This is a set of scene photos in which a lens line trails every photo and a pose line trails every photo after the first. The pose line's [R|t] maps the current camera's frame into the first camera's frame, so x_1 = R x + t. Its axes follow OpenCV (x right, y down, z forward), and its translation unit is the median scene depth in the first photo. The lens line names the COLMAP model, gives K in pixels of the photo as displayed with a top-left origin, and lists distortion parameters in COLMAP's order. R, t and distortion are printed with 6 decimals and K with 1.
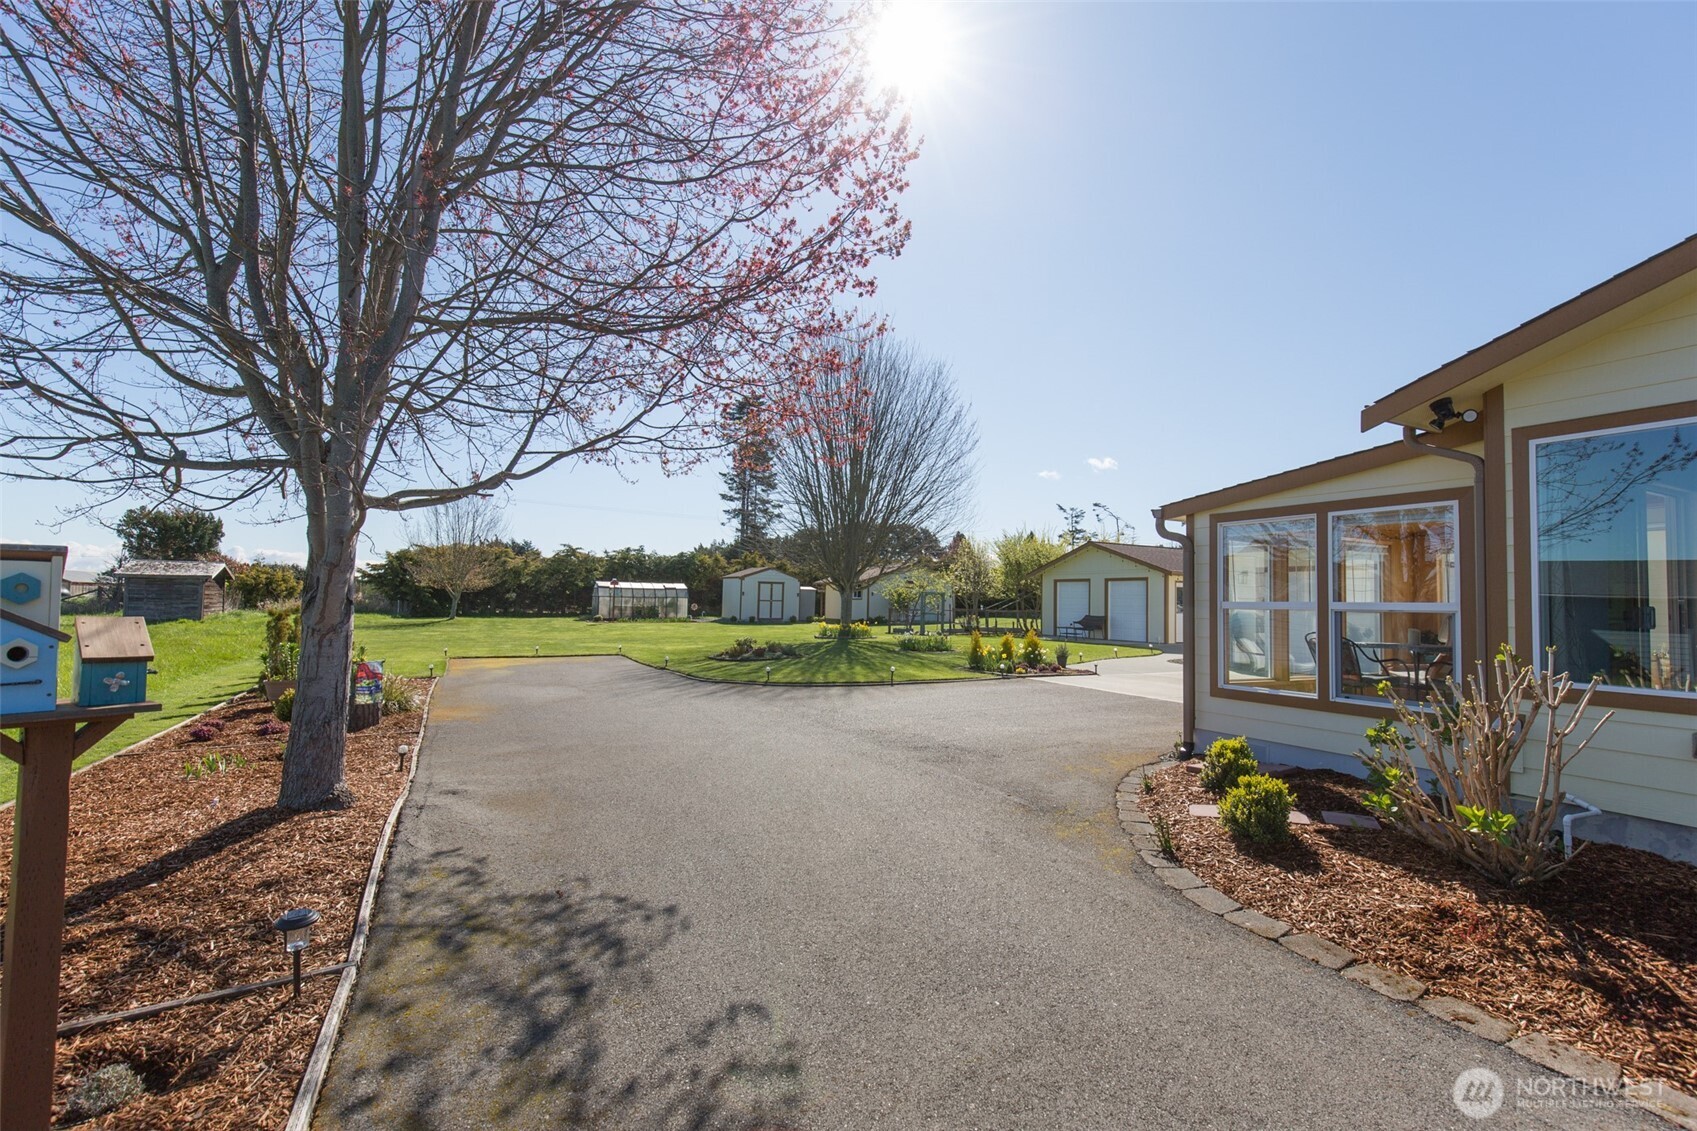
lens RADIAL K [[749.6, 0, 848.5], [0, 749.6, 565.5], [0, 0, 1]] dist [0.001276, 0.000053]
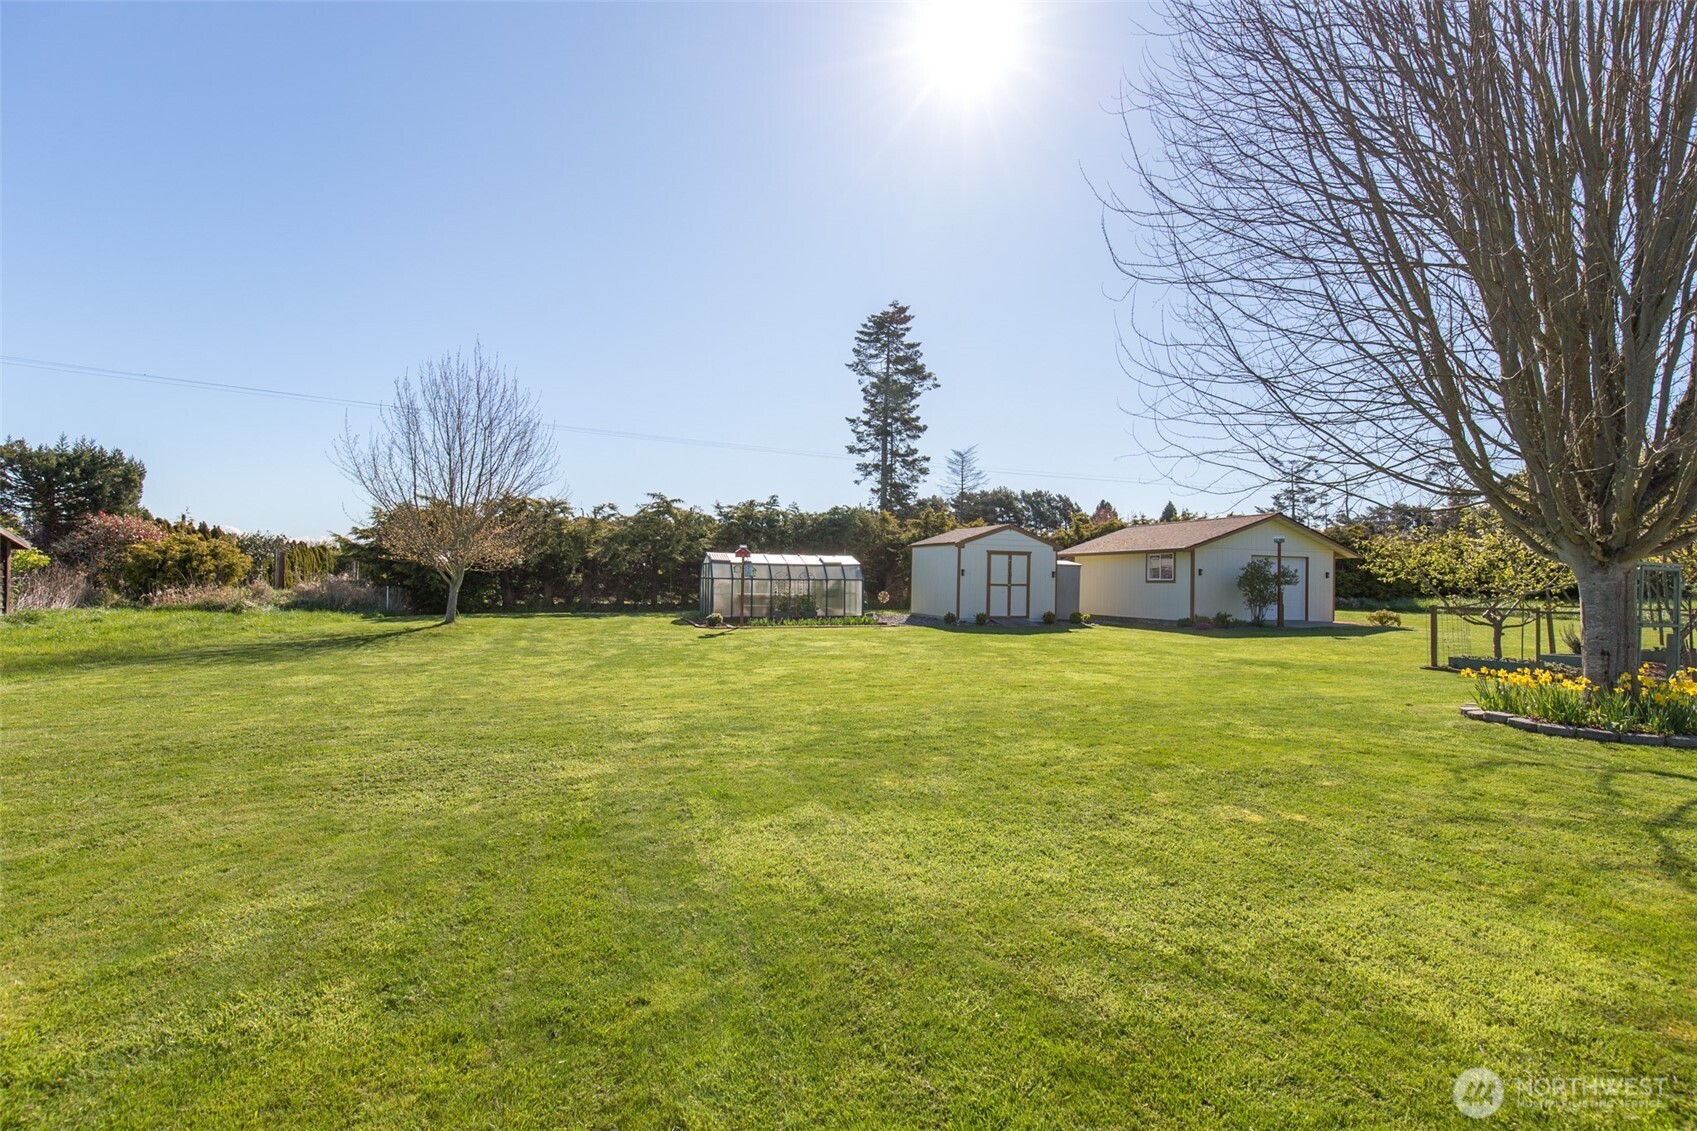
lens RADIAL K [[749.6, 0, 848.5], [0, 749.6, 565.5], [0, 0, 1]] dist [0.001276, 0.000053]
pose [[0.993678, -0.005523, -0.112134, -0.153246], [0.008484, 0.999627, 0.025952, 0.016024], [0.111949, -0.026739, 0.993354, 0.410434]]
